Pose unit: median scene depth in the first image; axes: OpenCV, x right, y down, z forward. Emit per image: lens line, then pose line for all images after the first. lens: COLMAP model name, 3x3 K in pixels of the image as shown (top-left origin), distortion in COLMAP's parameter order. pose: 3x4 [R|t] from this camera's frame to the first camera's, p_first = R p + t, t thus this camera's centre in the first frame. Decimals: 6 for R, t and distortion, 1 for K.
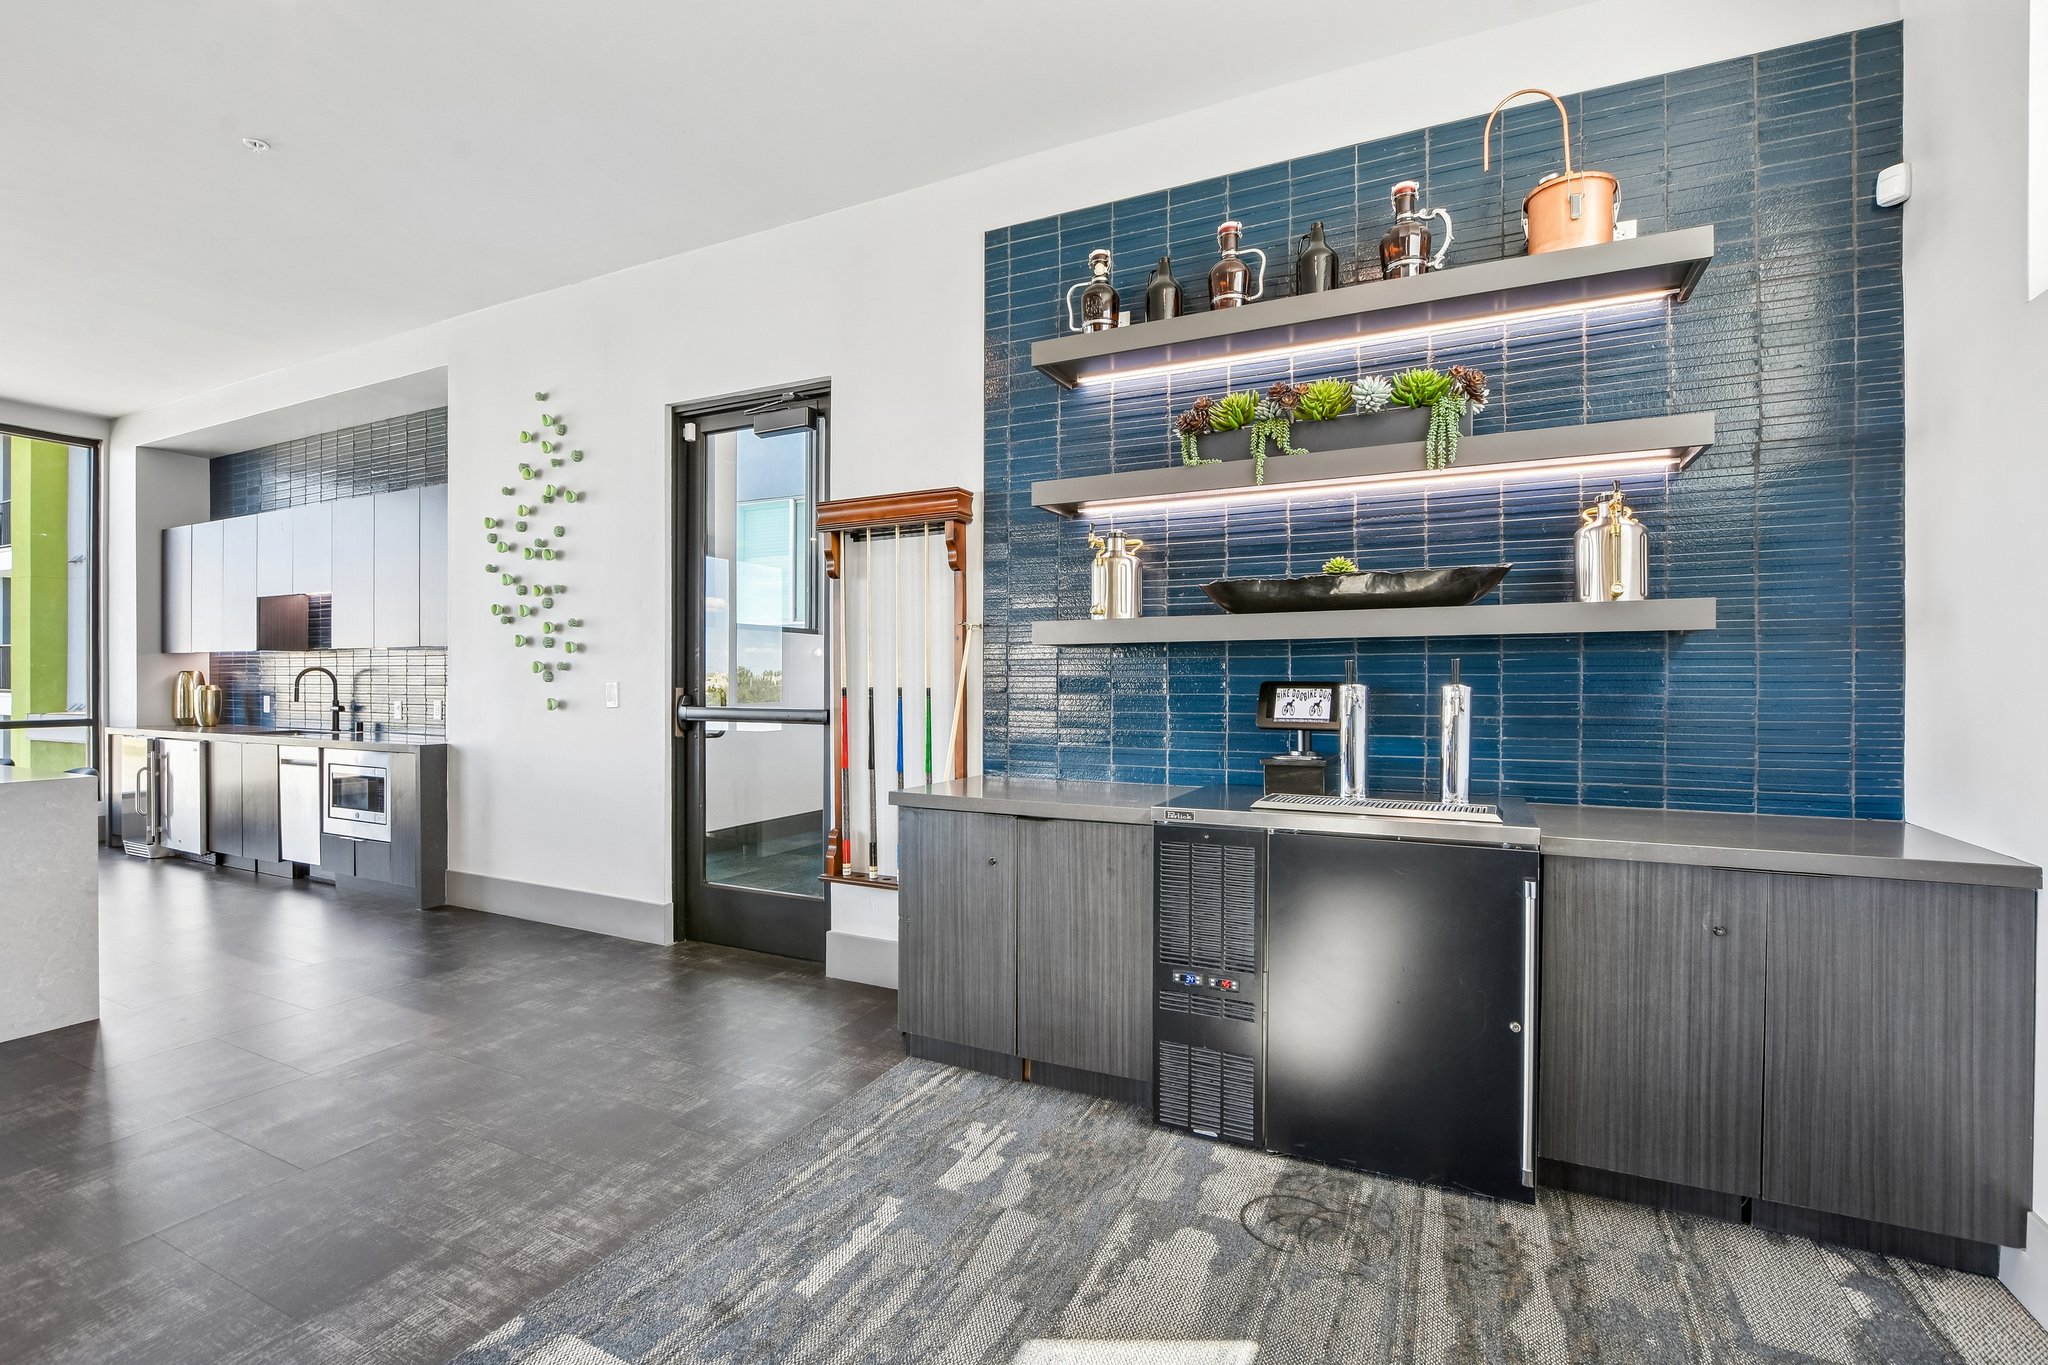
lens RADIAL K [[913.1, 0, 1016.7], [0, 913.1, 678.6], [0, 0, 1]] dist [-0.016503, 0.001396]
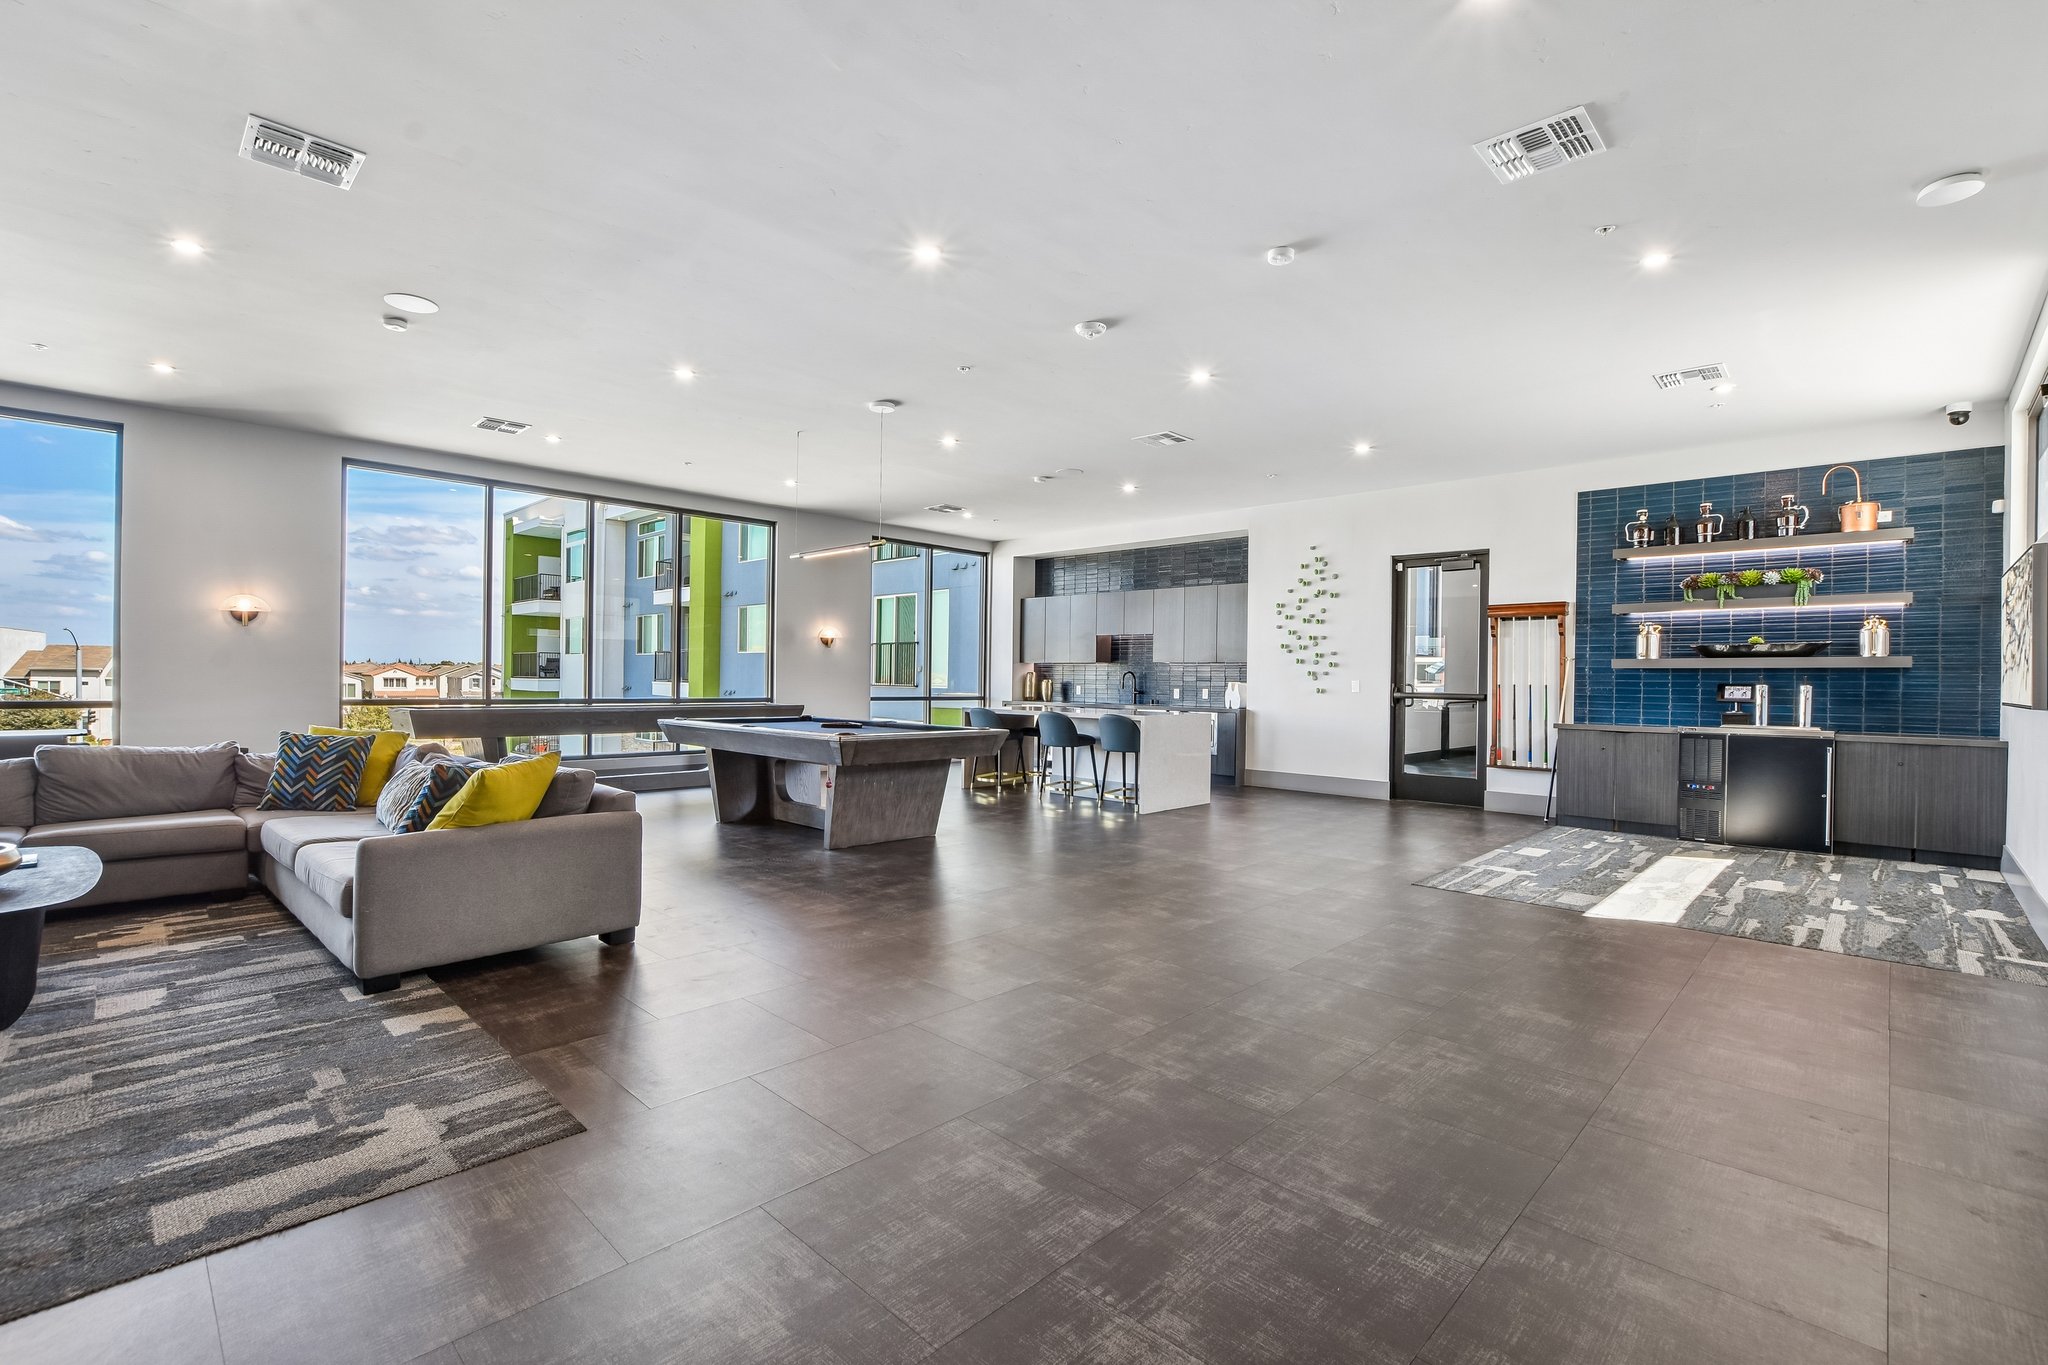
lens RADIAL K [[913.1, 0, 1021.3], [0, 913.1, 682.7], [0, 0, 1]] dist [-0.016503, 0.001396]
pose [[0.951296, 0.014189, -0.307953, -0.799976], [-0.014068, 0.999898, 0.002613, 0.020850], [0.307959, 0.001847, 0.951398, -1.993008]]
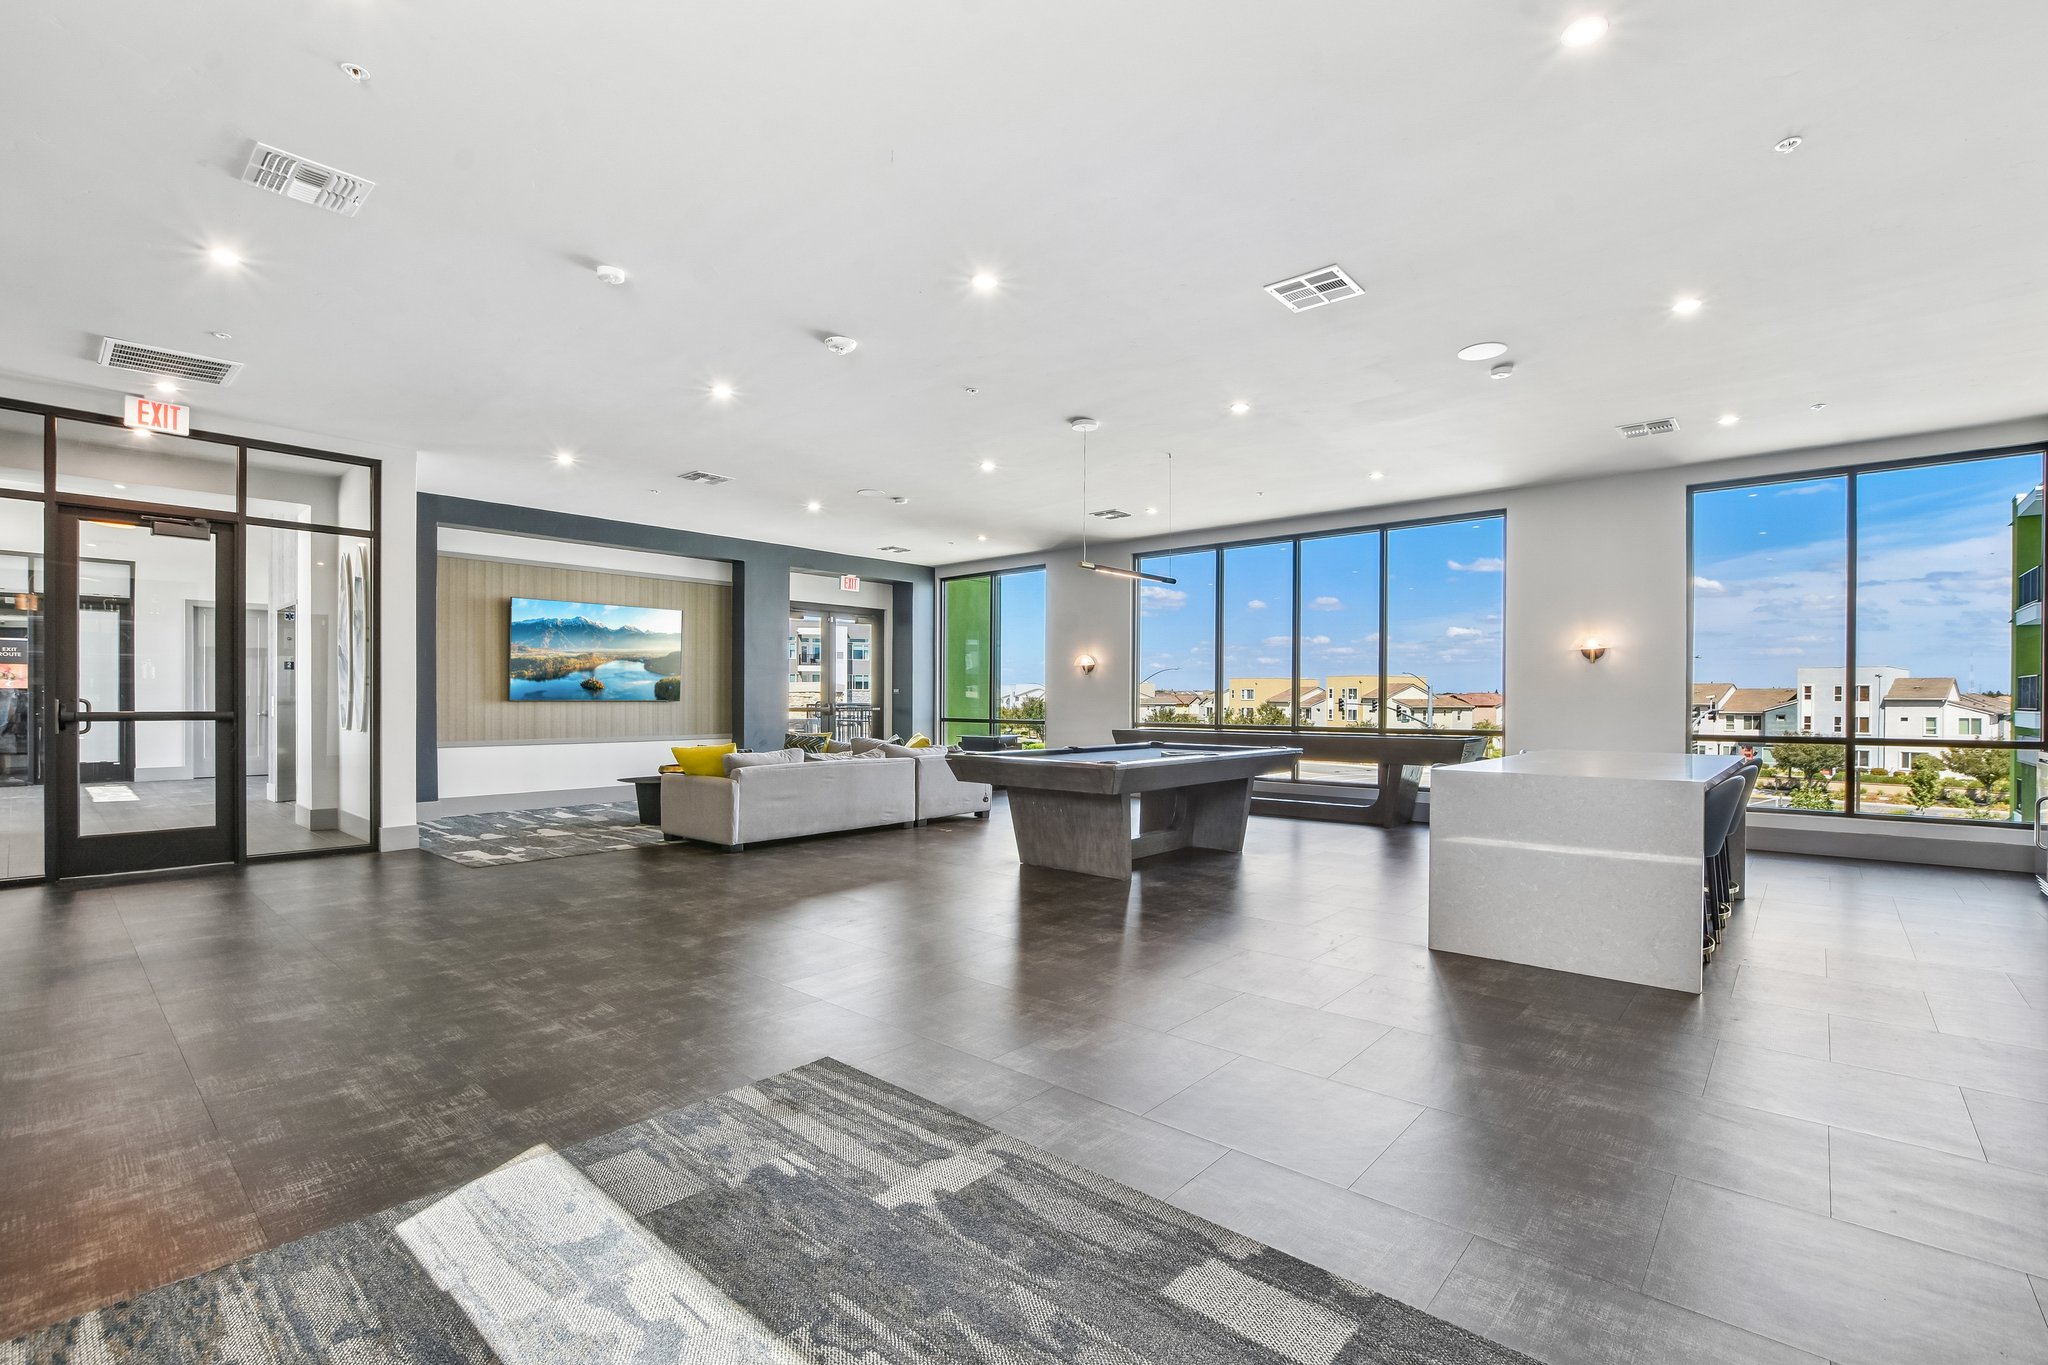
lens RADIAL K [[913.1, 0, 1011.8], [0, 913.1, 698.1], [0, 0, 1]] dist [-0.016503, 0.001396]
pose [[-0.274756, -0.002119, -0.961512, 2.203926], [-0.002846, 0.999995, -0.001390, -0.006890], [0.961510, 0.002355, -0.274760, 4.556925]]
